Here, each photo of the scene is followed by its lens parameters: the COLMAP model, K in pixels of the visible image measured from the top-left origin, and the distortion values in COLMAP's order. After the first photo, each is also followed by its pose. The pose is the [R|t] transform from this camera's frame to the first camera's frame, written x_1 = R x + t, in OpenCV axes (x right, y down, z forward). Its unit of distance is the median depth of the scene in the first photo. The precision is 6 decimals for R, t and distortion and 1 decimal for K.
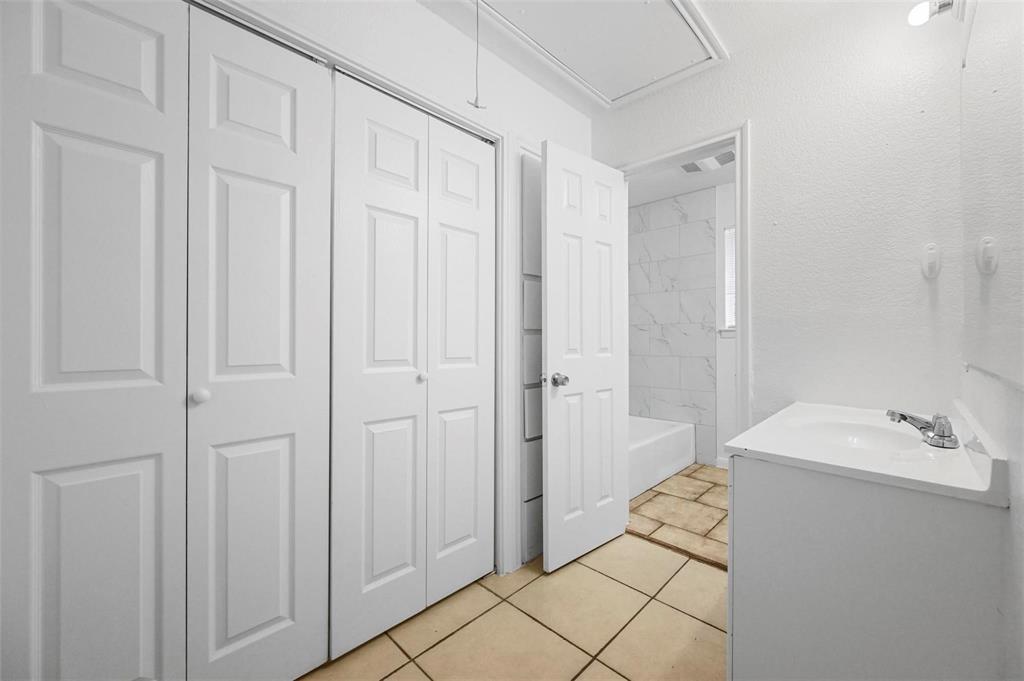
lens RADIAL K [[403.5, 0, 516.0], [0, 403.5, 336.7], [0, 0, 1]] dist [0.001851, 0.000074]
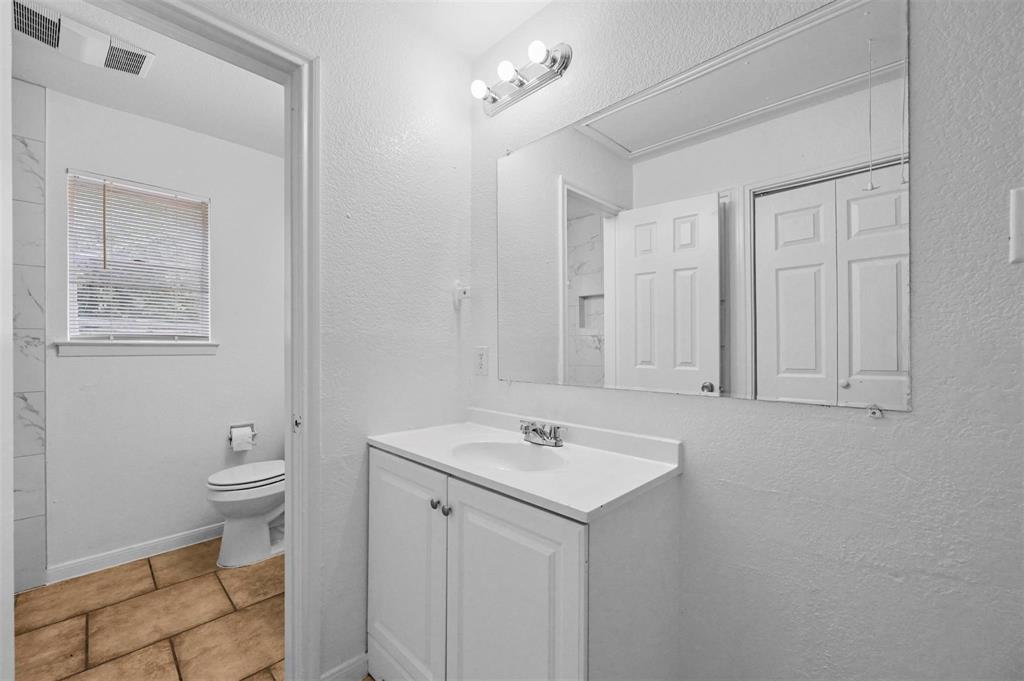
lens RADIAL K [[403.5, 0, 513.5], [0, 403.5, 346.4], [0, 0, 1]] dist [0.001851, 0.000074]
pose [[-0.015446, 0.001398, 0.999880, -0.093064], [-0.003189, 0.999994, -0.001448, -0.015308], [-0.999876, -0.003211, -0.015442, 0.422869]]
